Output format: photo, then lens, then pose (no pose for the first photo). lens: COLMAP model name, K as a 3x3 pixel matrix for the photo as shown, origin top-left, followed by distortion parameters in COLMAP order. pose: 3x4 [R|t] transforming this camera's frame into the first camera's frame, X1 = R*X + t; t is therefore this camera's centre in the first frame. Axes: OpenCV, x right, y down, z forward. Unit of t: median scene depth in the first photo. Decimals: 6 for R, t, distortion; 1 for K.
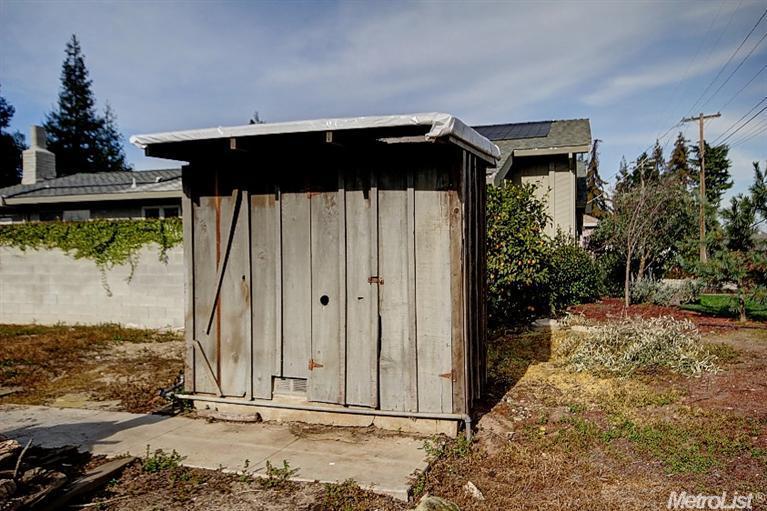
lens RADIAL K [[583.3, 0, 383.5], [0, 583.3, 255.5], [0, 0, 1]] dist [0.001612, 0.000772]
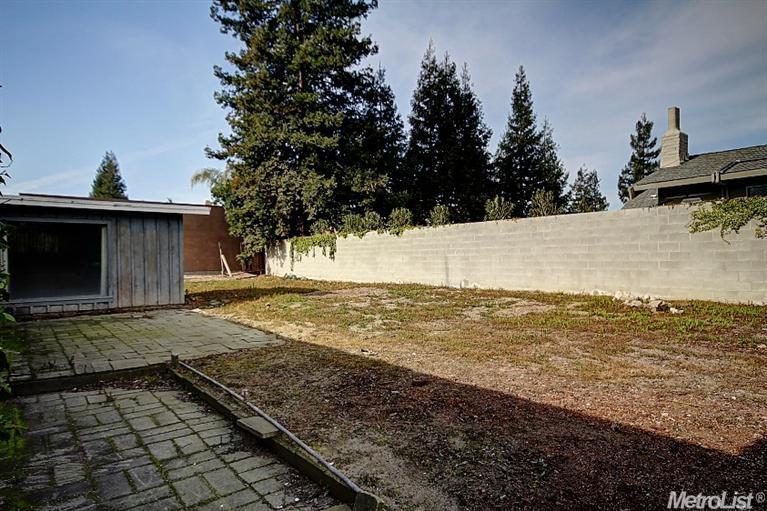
lens RADIAL K [[470.7, 0, 383.5], [0, 470.7, 255.5], [0, 0, 1]] dist [0.039464, -0.000246]
pose [[0.837107, -0.002627, -0.547032, -0.231005], [0.006876, 0.999960, 0.005722, 0.007855], [0.546996, -0.008551, 0.837092, 0.015584]]
